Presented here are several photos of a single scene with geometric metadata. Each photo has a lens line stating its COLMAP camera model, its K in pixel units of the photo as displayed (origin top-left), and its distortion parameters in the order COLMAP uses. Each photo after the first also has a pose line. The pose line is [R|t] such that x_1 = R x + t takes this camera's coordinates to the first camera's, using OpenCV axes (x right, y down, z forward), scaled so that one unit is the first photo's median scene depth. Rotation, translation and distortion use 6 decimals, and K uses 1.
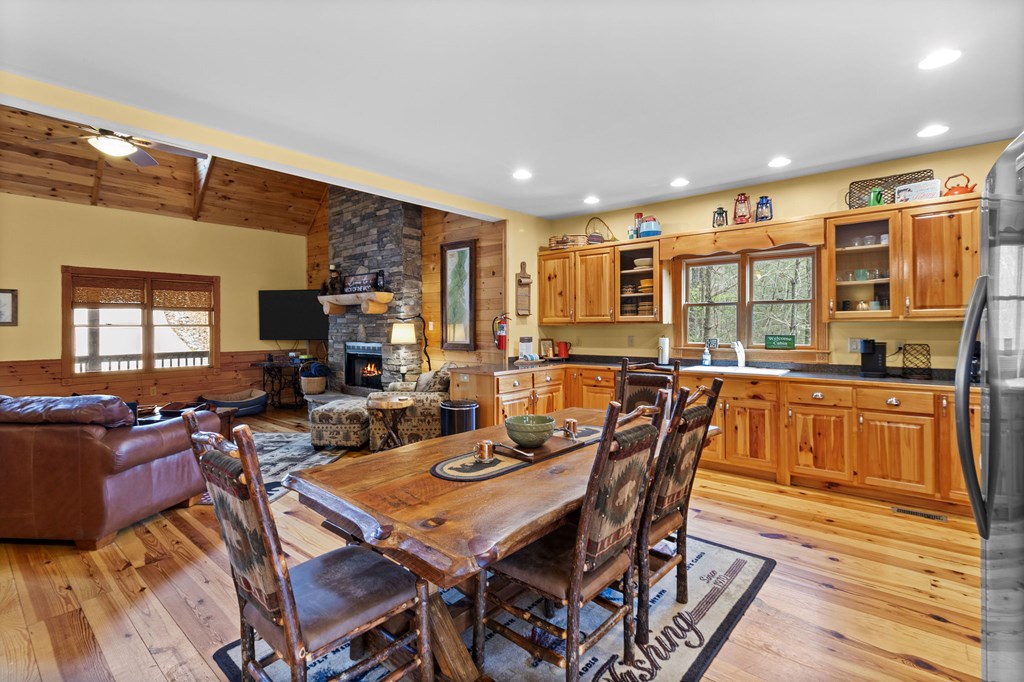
lens RADIAL K [[474.4, 0, 517.8], [0, 474.4, 327.3], [0, 0, 1]] dist [0.004341, 0.000824]
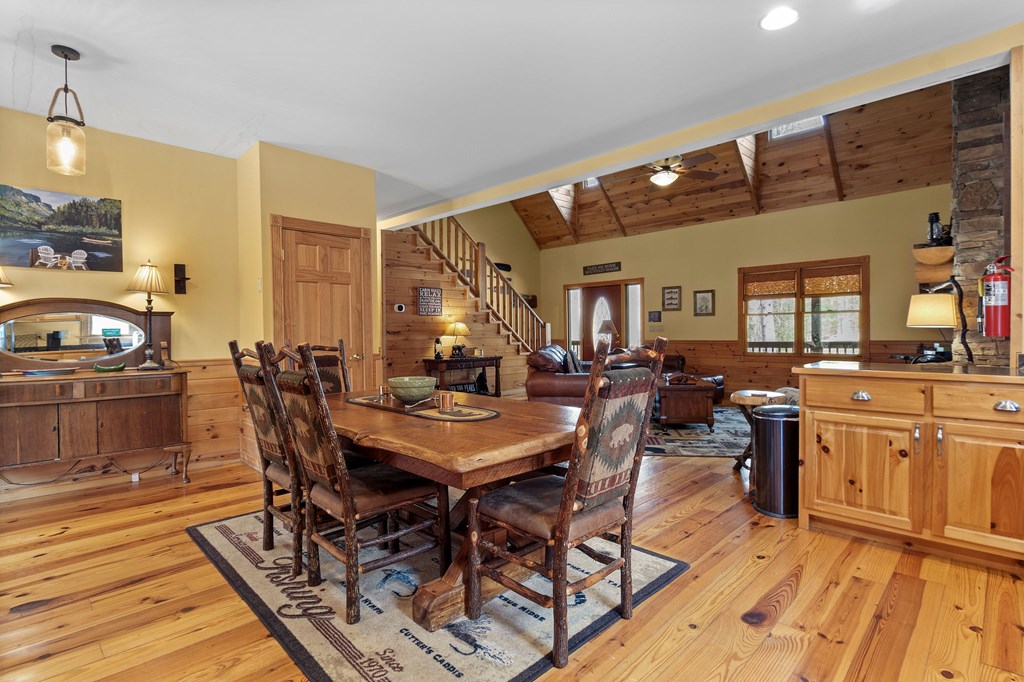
lens RADIAL K [[501.7, 0, 517.6], [0, 501.7, 342.3], [0, 0, 1]] dist [-0.023810, 0.001151]
pose [[-0.077050, 0.023516, -0.996750, 0.505239], [0.009924, 0.999690, 0.022818, 0.039139], [0.996978, -0.008134, -0.077259, 0.592189]]
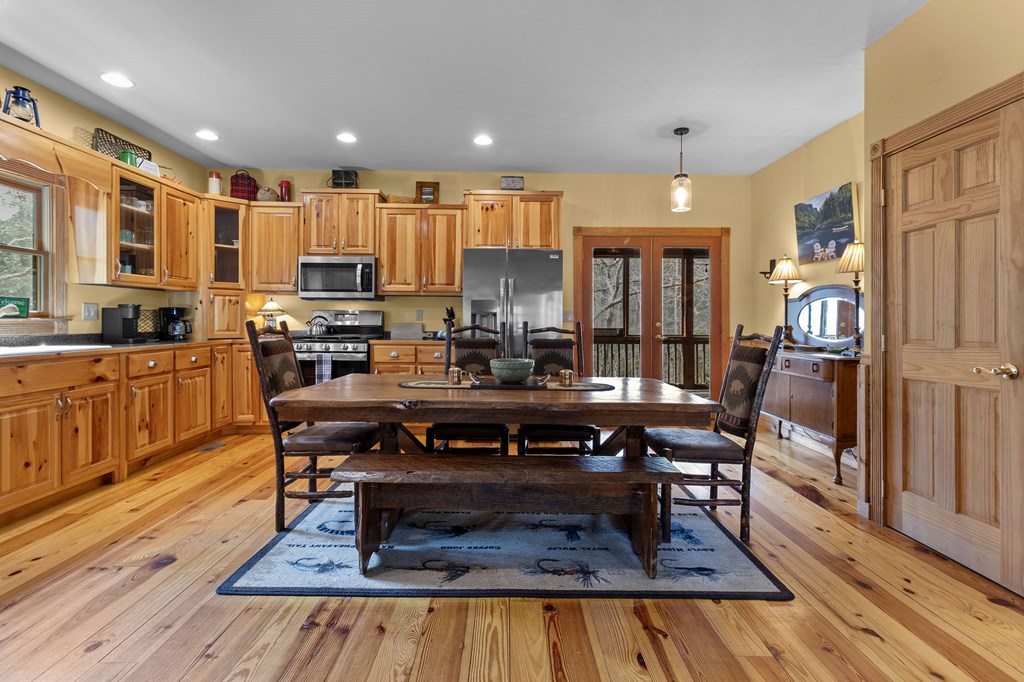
lens RADIAL K [[474.4, 0, 515.3], [0, 474.4, 322.2], [0, 0, 1]] dist [0.004341, 0.000824]
pose [[-0.653311, -0.001752, 0.757088, -0.376048], [-0.000601, 0.999998, 0.001795, 0.043905], [-0.757089, 0.000718, -0.653311, 0.774688]]
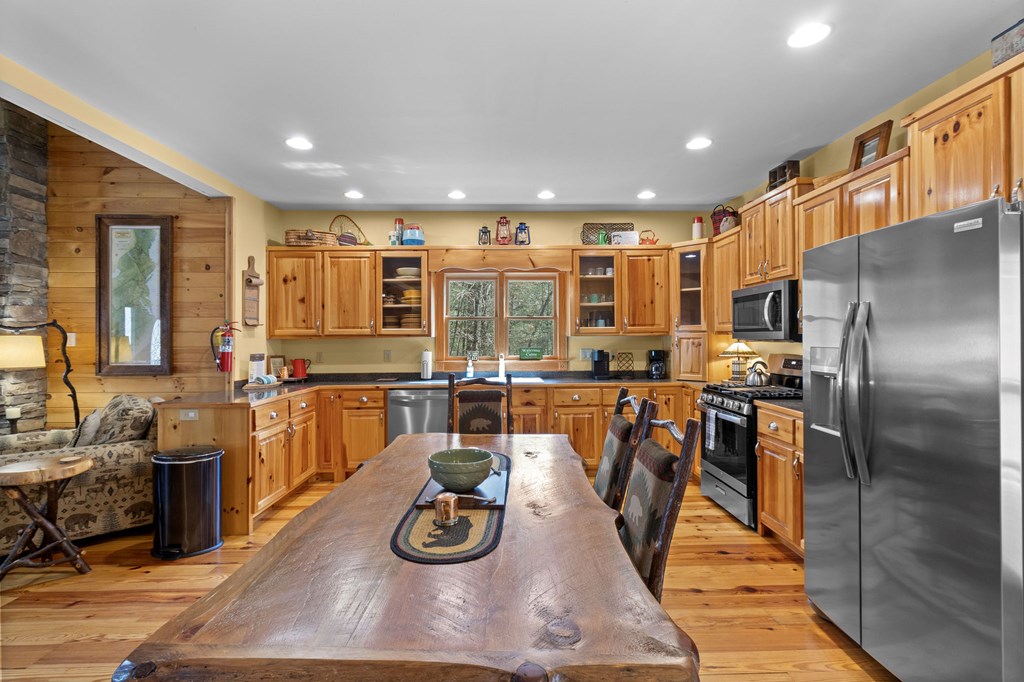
lens RADIAL K [[474.4, 0, 516.8], [0, 474.4, 336.4], [0, 0, 1]] dist [0.004341, 0.000824]
pose [[0.749747, 0.004187, 0.661711, -0.191936], [0.002919, 0.999949, -0.009634, 0.000878], [-0.661718, 0.009154, 0.749697, 0.151326]]
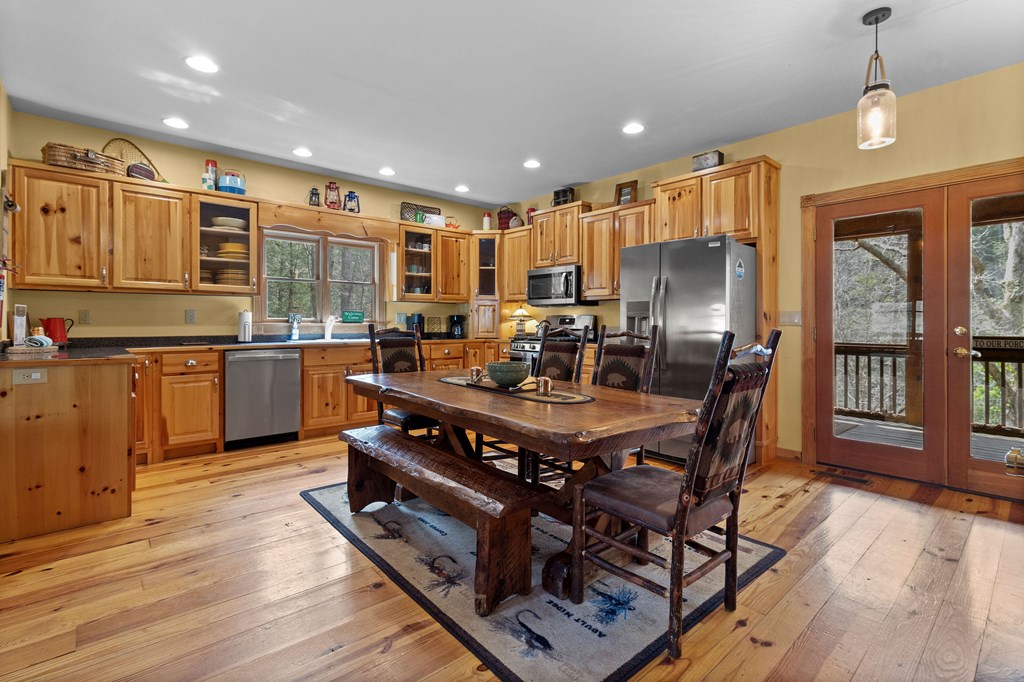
lens RADIAL K [[474.4, 0, 517.2], [0, 474.4, 325.7], [0, 0, 1]] dist [0.004341, 0.000824]
pose [[0.148435, -0.000396, 0.988922, -0.490287], [-0.002280, 0.999997, 0.000743, 0.044877], [-0.988919, -0.002365, 0.148434, 0.358839]]
